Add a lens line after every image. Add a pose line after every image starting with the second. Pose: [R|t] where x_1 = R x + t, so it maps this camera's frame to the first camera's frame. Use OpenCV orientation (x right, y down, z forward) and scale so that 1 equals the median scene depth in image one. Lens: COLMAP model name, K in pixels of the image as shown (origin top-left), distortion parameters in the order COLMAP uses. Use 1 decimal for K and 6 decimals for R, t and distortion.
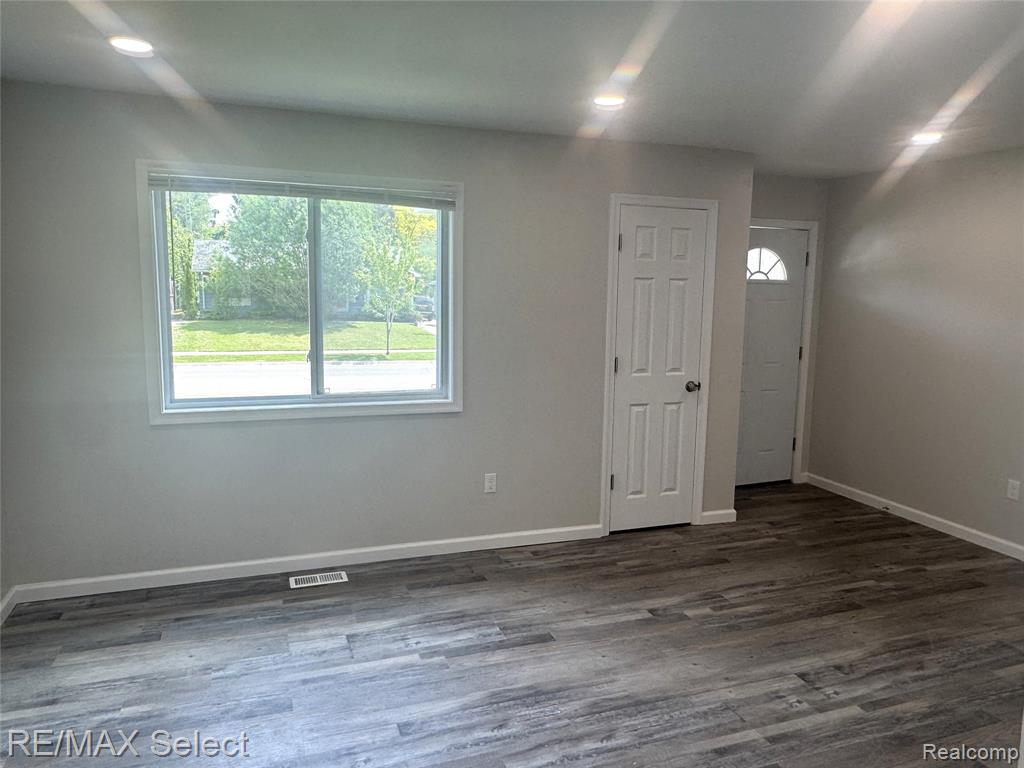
lens RADIAL K [[723.4, 0, 512.0], [0, 723.4, 384.1], [0, 0, 1]] dist [-0.010025, 0.002118]
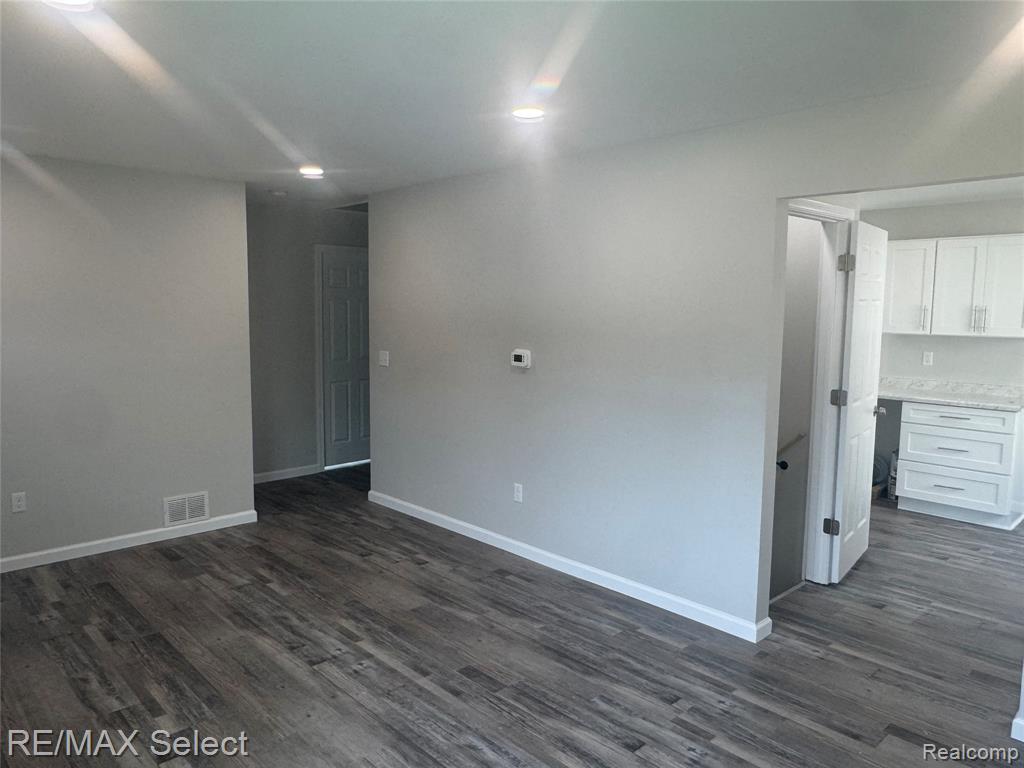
lens RADIAL K [[723.4, 0, 512.0], [0, 723.4, 383.4], [0, 0, 1]] dist [-0.010025, 0.002118]
pose [[-0.391515, -0.117998, 0.912575, -0.611988], [0.108568, 0.978893, 0.173151, -0.150521], [-0.913744, 0.166868, -0.370440, 0.997326]]
